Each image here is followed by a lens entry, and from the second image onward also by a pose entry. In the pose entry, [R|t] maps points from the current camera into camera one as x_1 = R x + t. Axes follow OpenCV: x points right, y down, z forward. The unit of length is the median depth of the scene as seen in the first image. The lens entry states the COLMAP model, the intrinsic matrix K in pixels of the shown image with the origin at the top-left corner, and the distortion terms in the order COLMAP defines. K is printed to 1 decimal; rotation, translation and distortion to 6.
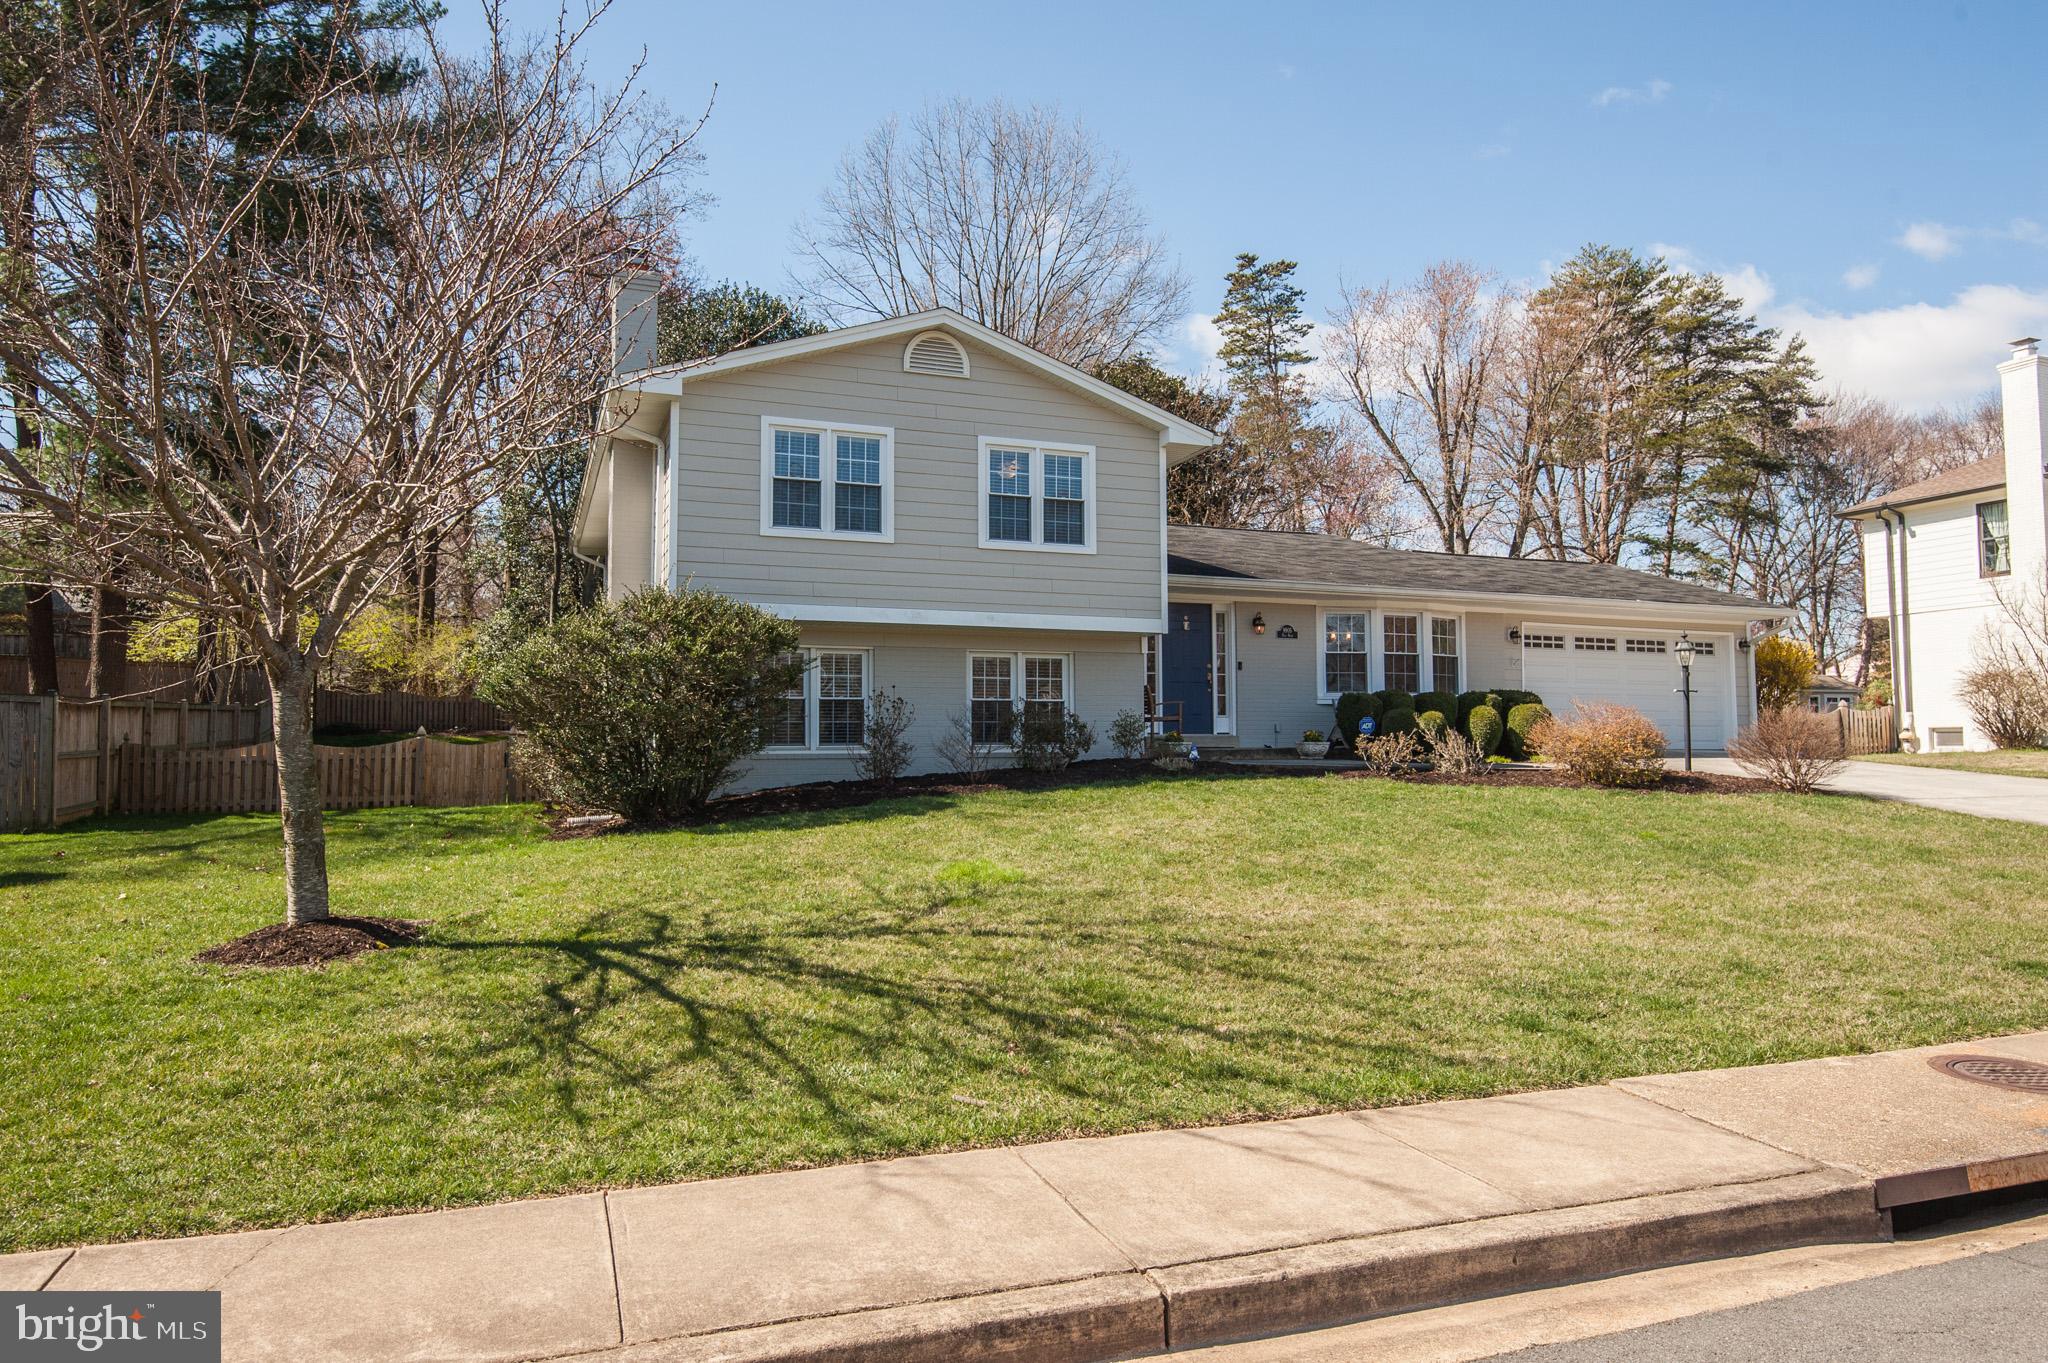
lens RADIAL K [[1316.2, 0, 1024.0], [0, 1316.2, 681.5], [0, 0, 1]] dist [0.002604, -0.000184]
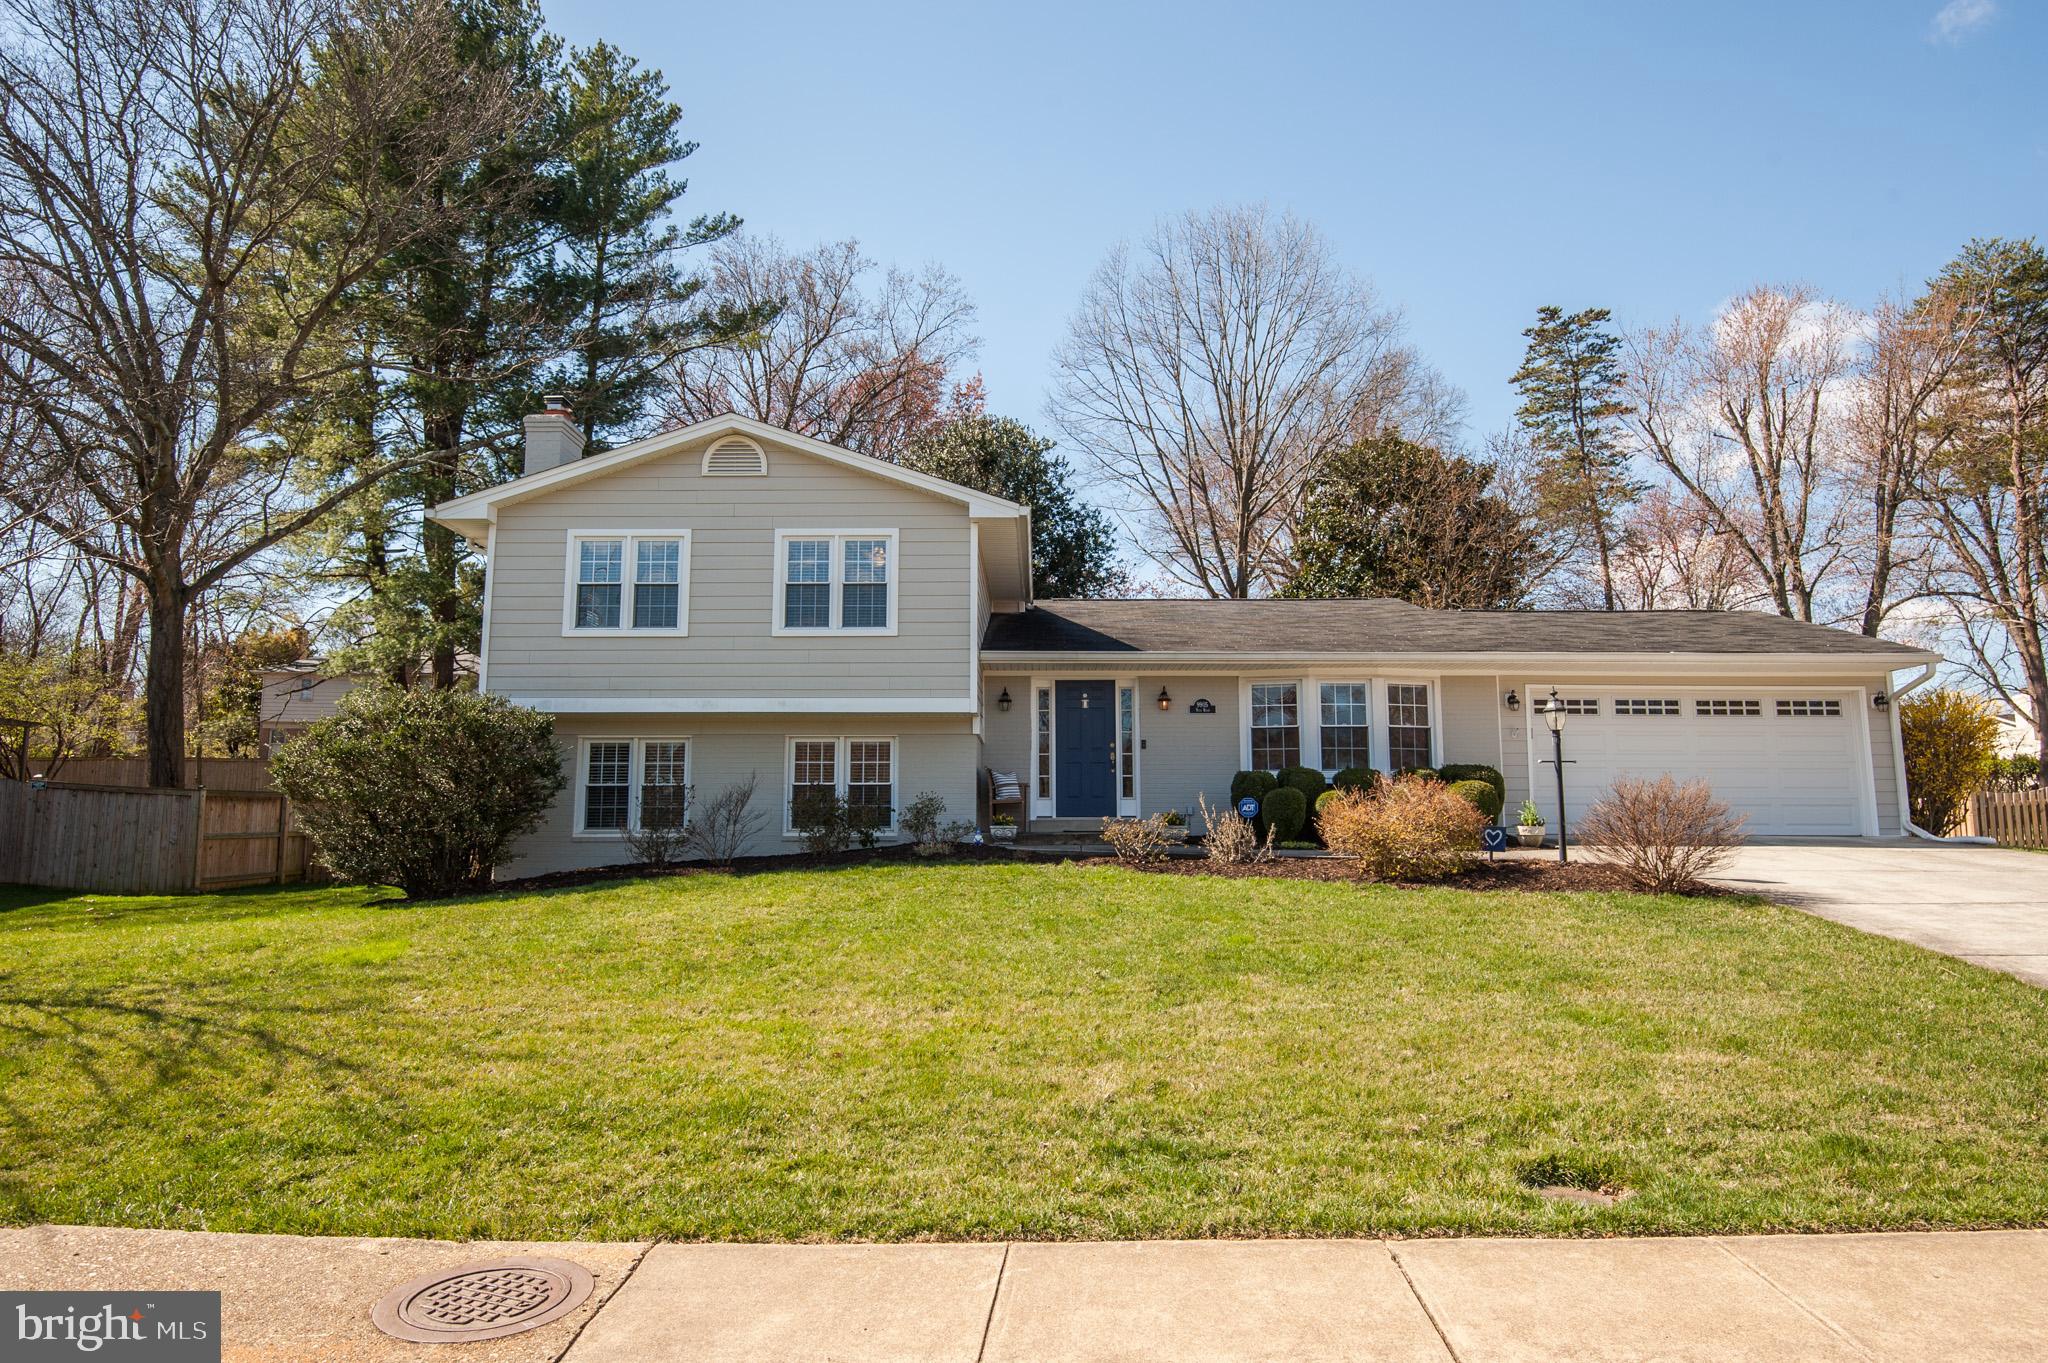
lens RADIAL K [[1246.8, 0, 1024.0], [0, 1246.8, 681.5], [0, 0, 1]] dist [0.004065, -0.000897]
pose [[0.920207, -0.045368, -0.388793, 0.431704], [0.016370, 0.996852, -0.077577, 0.010798], [0.391089, 0.065023, 0.918053, 0.148127]]
